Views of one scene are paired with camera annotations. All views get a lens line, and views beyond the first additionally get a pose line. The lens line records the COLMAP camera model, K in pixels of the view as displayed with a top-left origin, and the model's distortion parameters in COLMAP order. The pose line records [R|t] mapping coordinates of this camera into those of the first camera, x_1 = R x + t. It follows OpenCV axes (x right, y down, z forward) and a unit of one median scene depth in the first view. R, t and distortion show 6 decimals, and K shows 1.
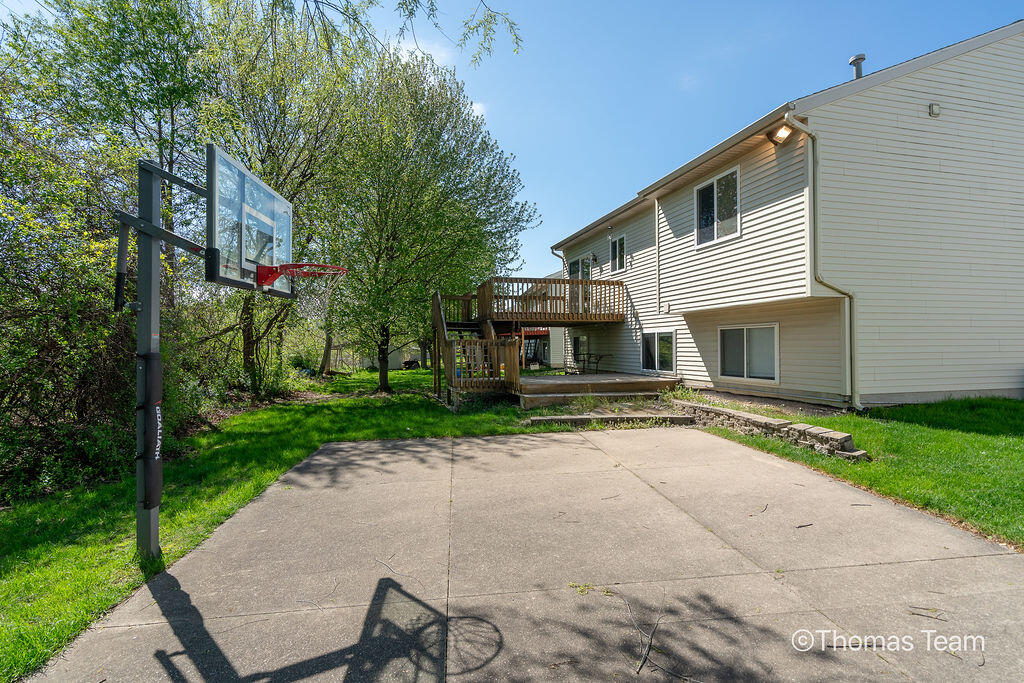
lens RADIAL K [[473.5, 0, 478.4], [0, 473.5, 343.8], [0, 0, 1]] dist [-0.008968, 0.002971]
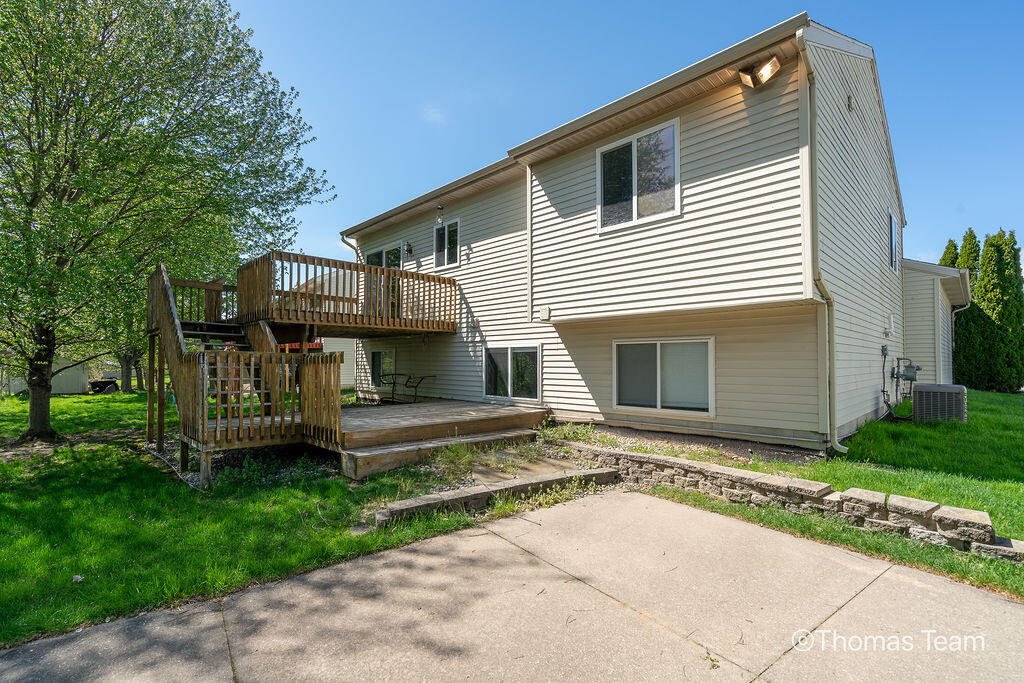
lens RADIAL K [[473.5, 0, 482.2], [0, 473.5, 351.4], [0, 0, 1]] dist [-0.008968, 0.002971]
pose [[0.861217, 0.020568, 0.507821, -0.051231], [-0.010975, 0.999700, -0.021878, -0.000060], [-0.508119, 0.013268, 0.861185, 0.394306]]
